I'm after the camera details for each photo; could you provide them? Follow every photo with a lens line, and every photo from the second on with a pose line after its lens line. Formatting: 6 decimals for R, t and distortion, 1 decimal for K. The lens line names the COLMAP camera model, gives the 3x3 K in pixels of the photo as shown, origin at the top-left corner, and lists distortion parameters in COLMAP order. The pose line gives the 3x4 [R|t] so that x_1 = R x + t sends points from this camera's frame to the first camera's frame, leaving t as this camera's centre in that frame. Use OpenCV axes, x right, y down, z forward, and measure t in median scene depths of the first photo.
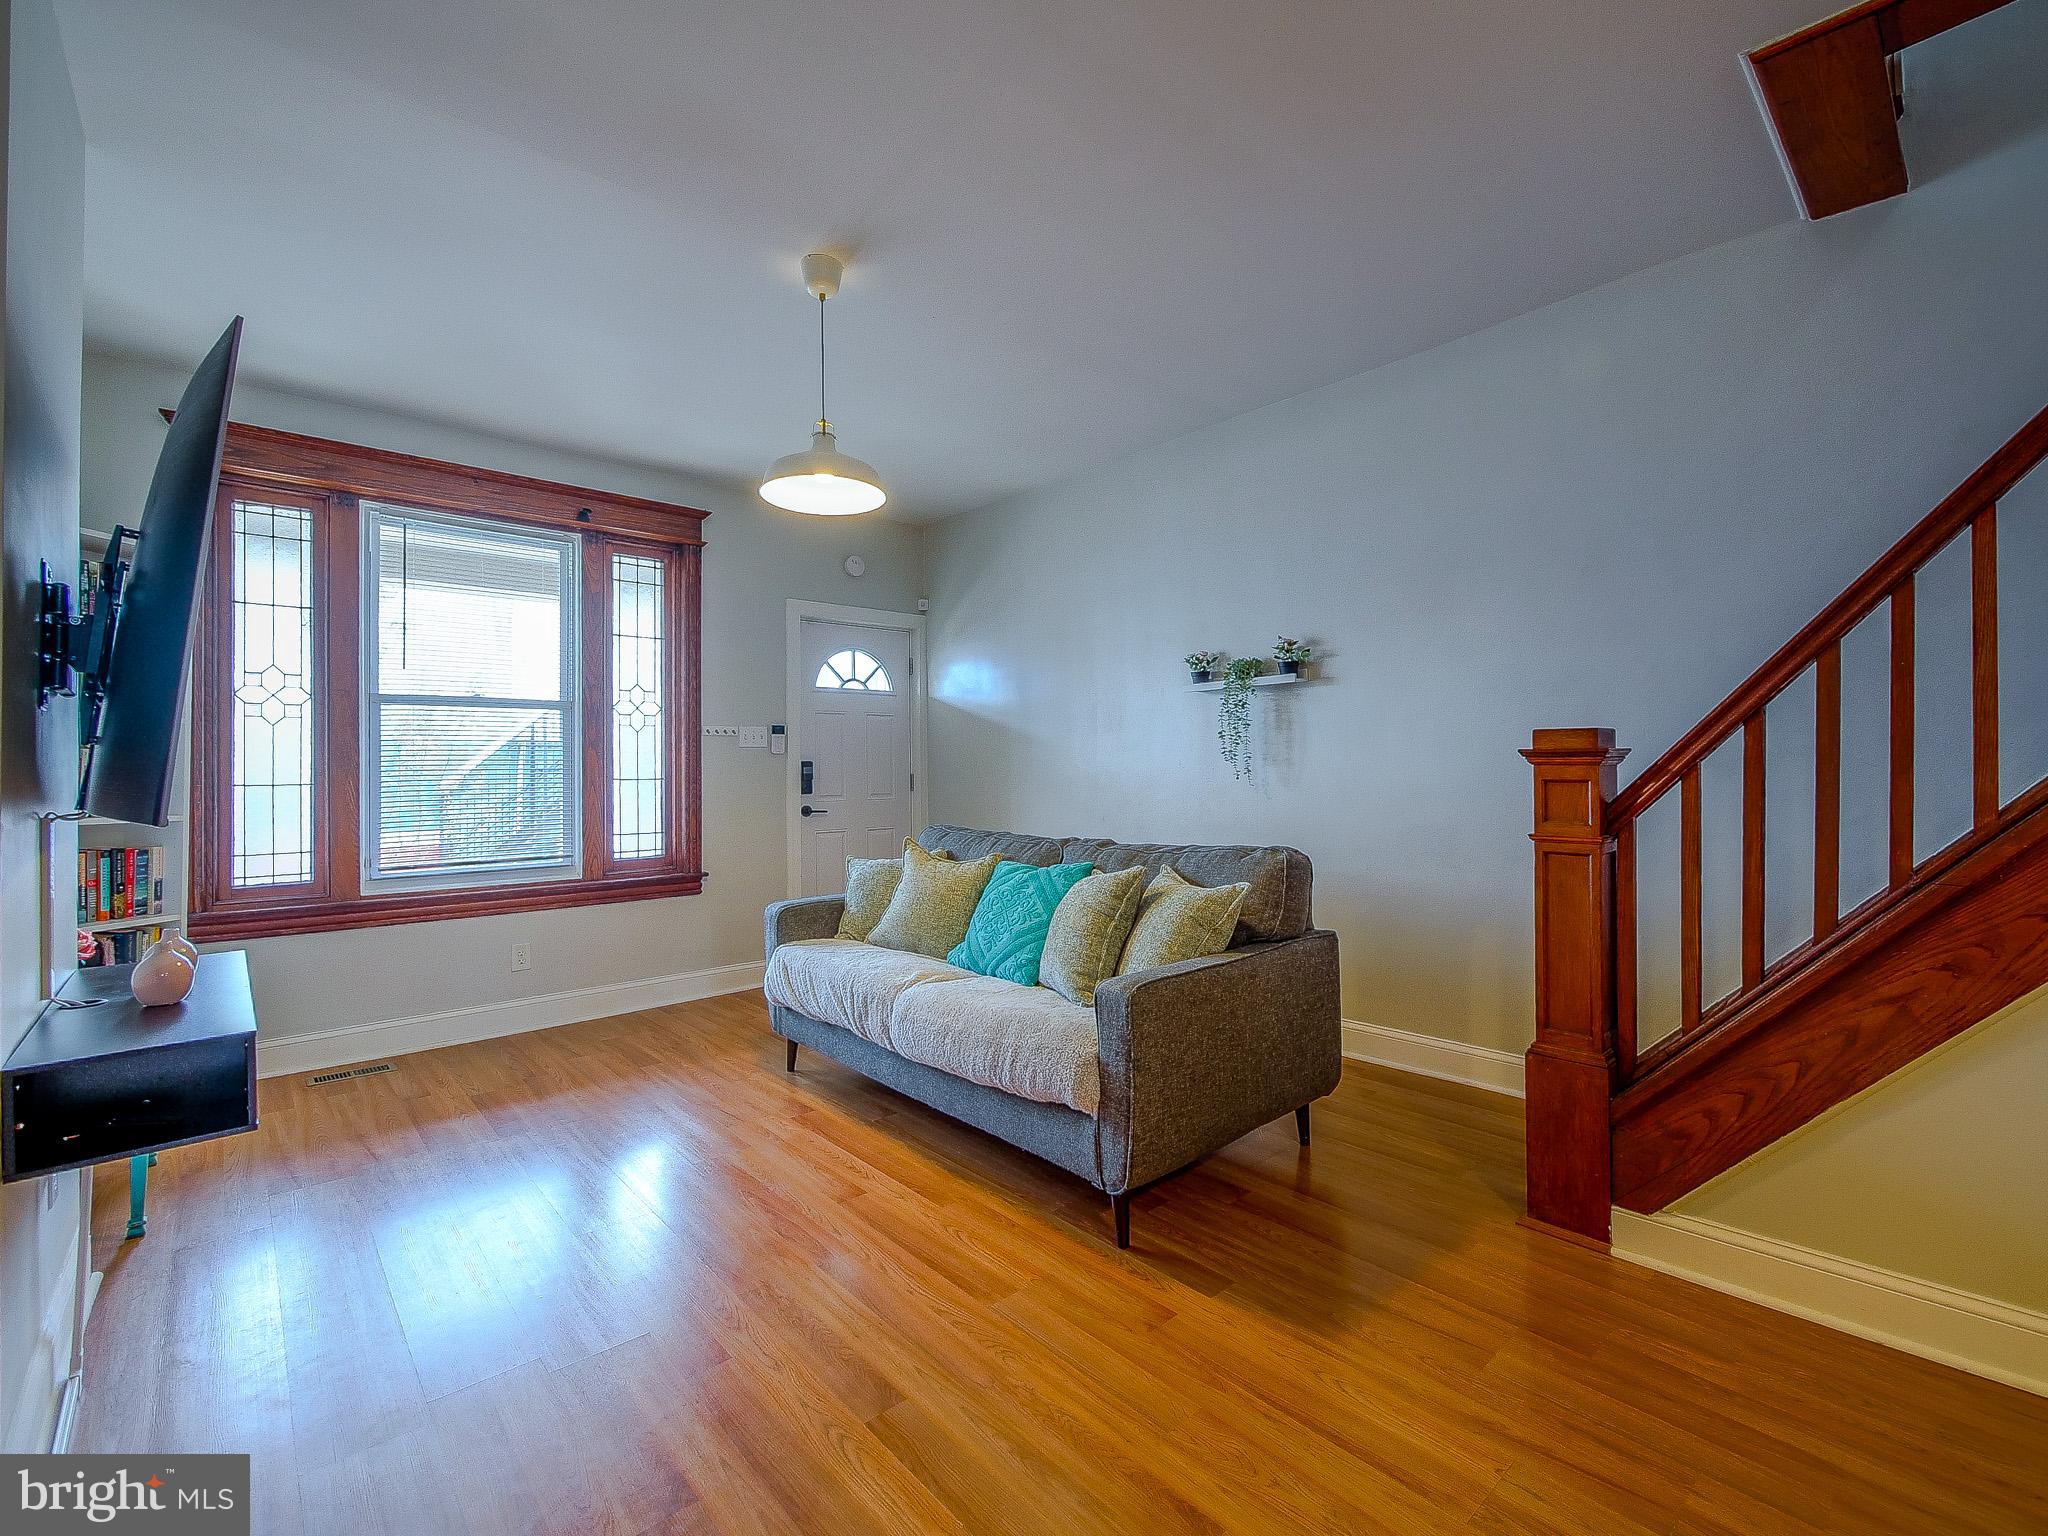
lens RADIAL K [[914.6, 0, 1027.9], [0, 914.6, 754.2], [0, 0, 1]] dist [0.000587, 0.000064]
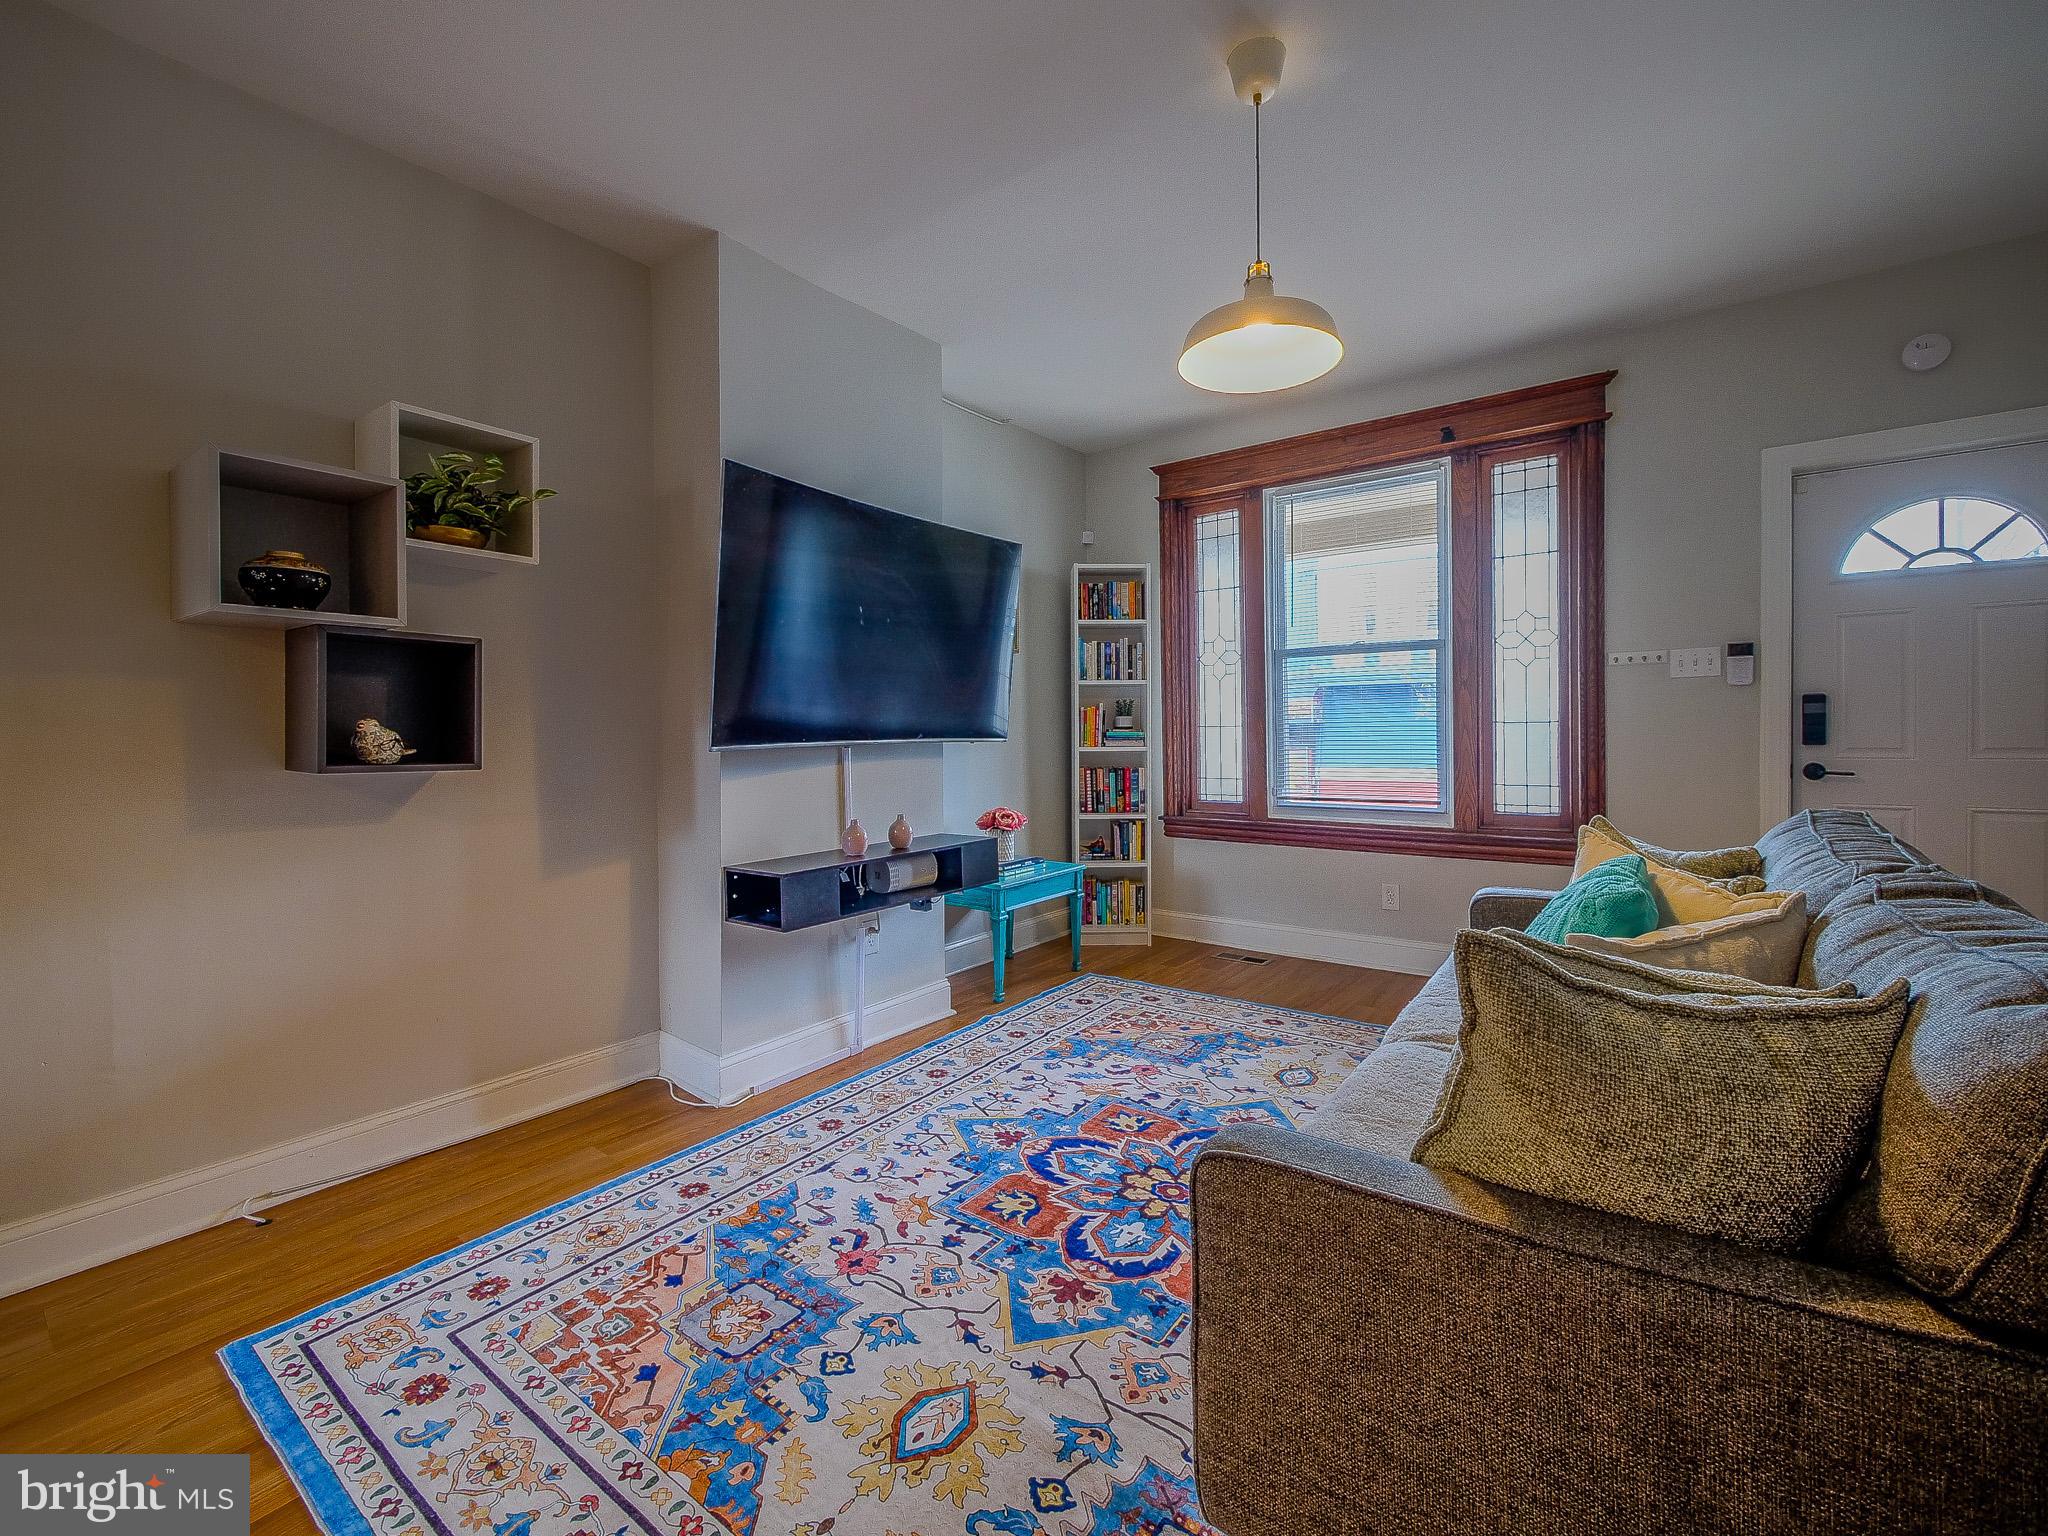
lens RADIAL K [[866.5, 0, 1038.7], [0, 866.5, 742.6], [0, 0, 1]] dist [-0.009652, 0.000503]
pose [[0.199005, 0.025942, -0.979655, 0.317713], [0.029019, 0.999055, 0.032351, 0.008266], [0.979569, -0.034867, 0.198064, 0.454675]]
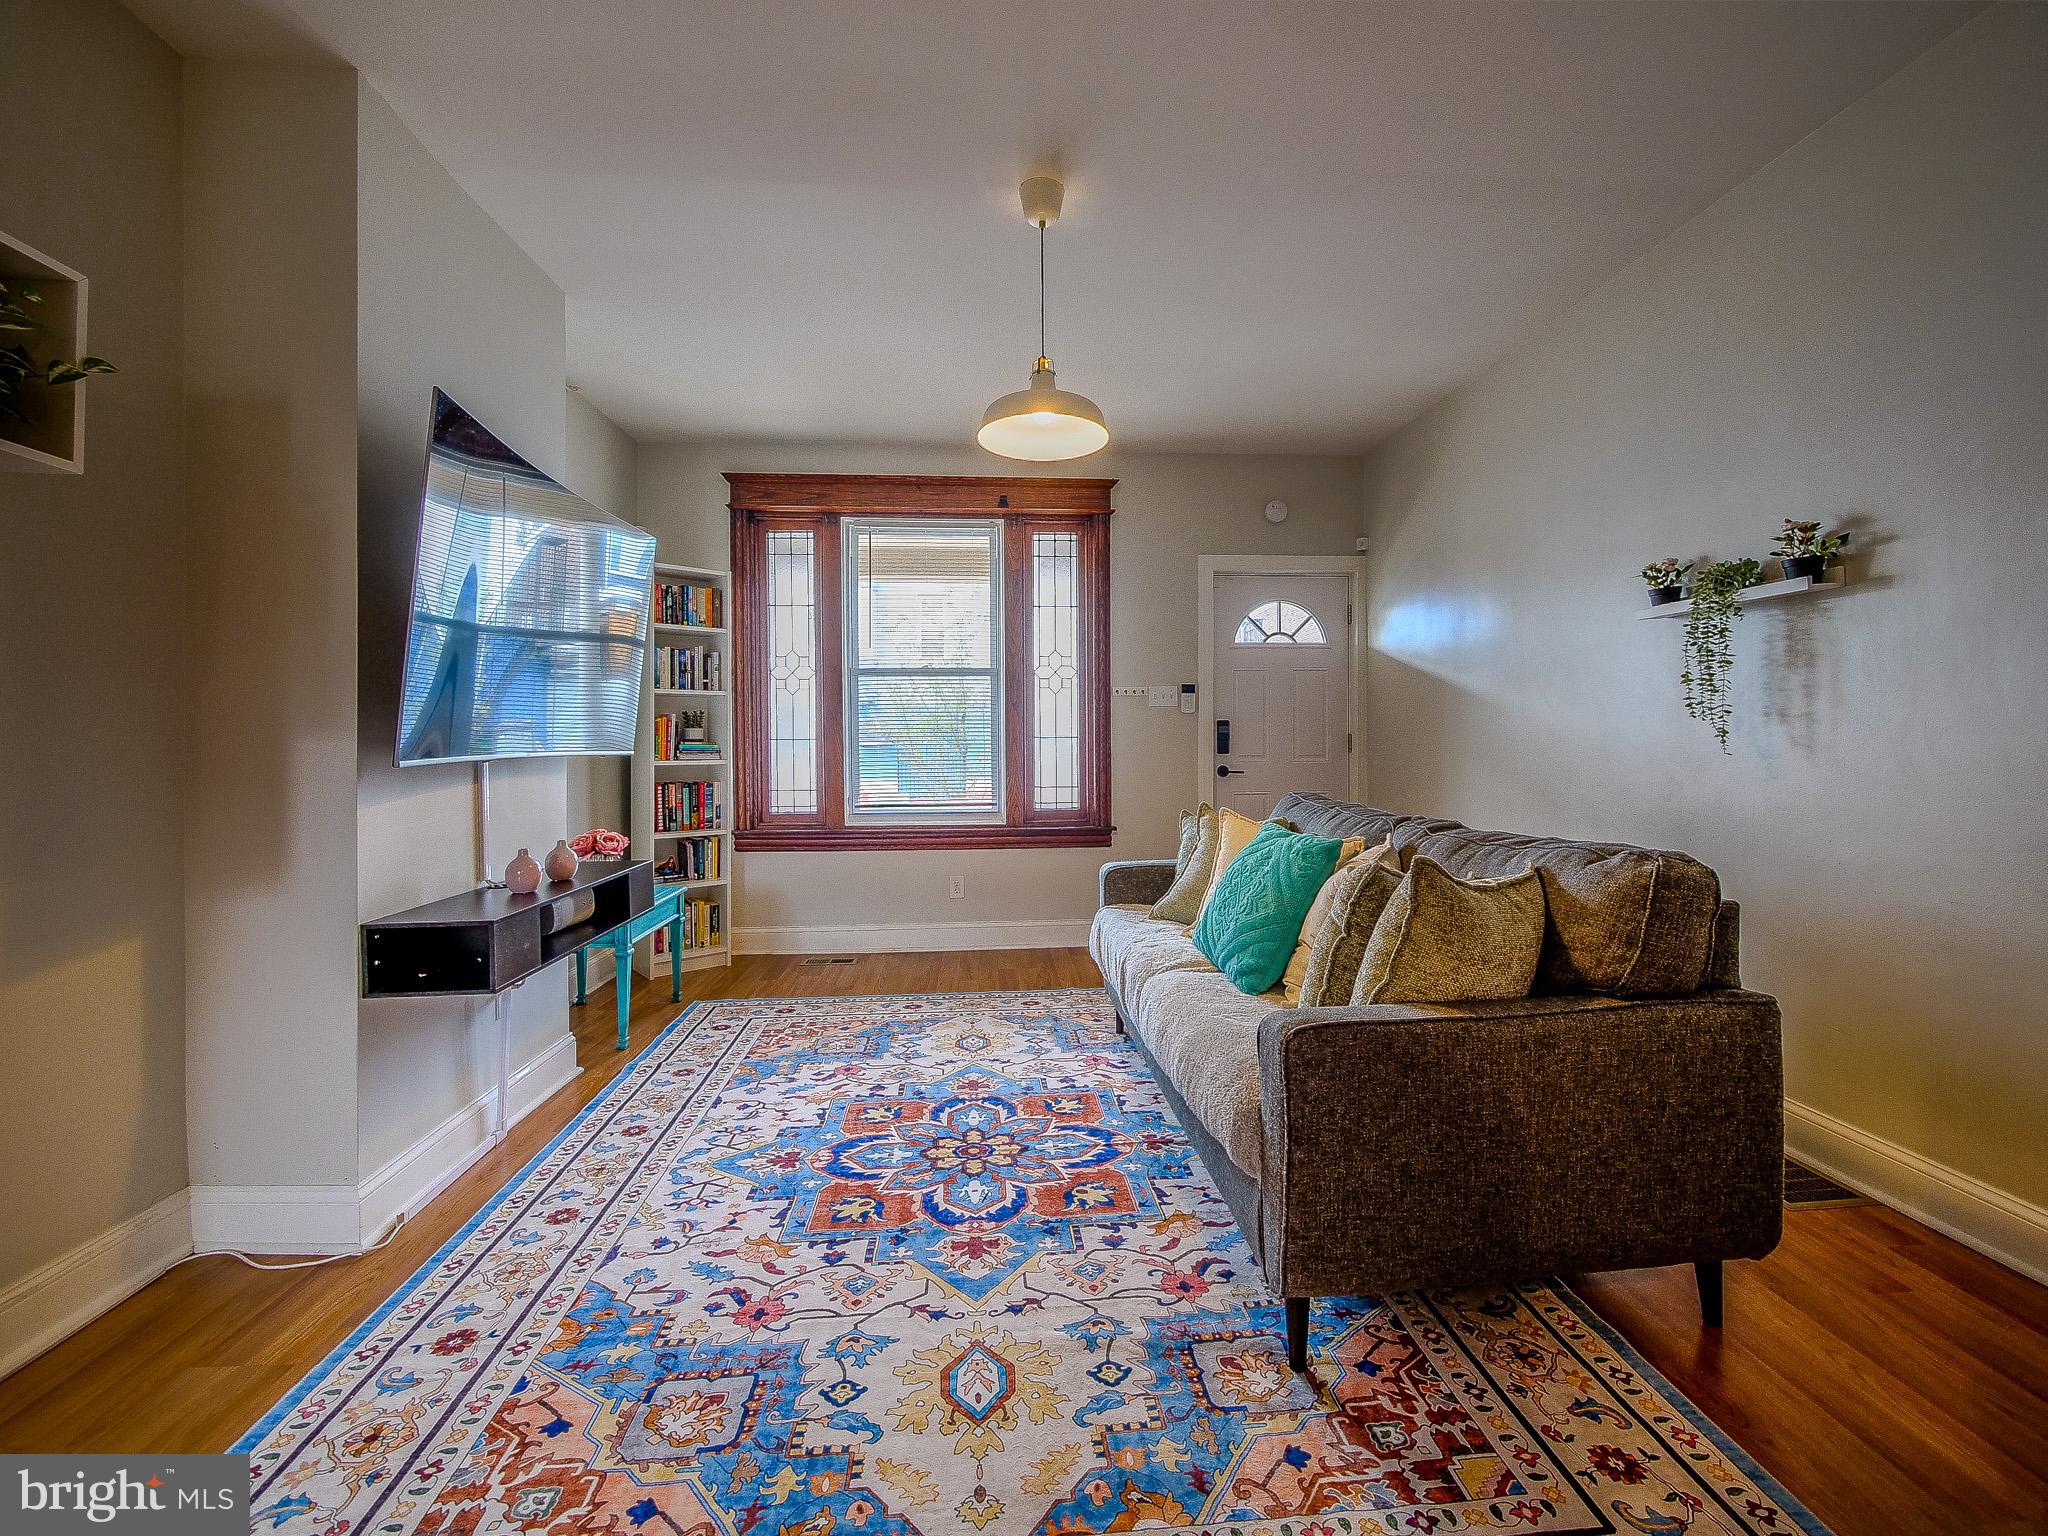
lens RADIAL K [[866.5, 0, 1038.7], [0, 866.5, 742.6], [0, 0, 1]] dist [-0.009652, 0.000503]
pose [[0.790886, 0.011287, -0.611859, 0.220833], [0.008160, 0.999547, 0.028986, 0.004035], [0.611909, -0.027917, 0.790436, 0.195668]]
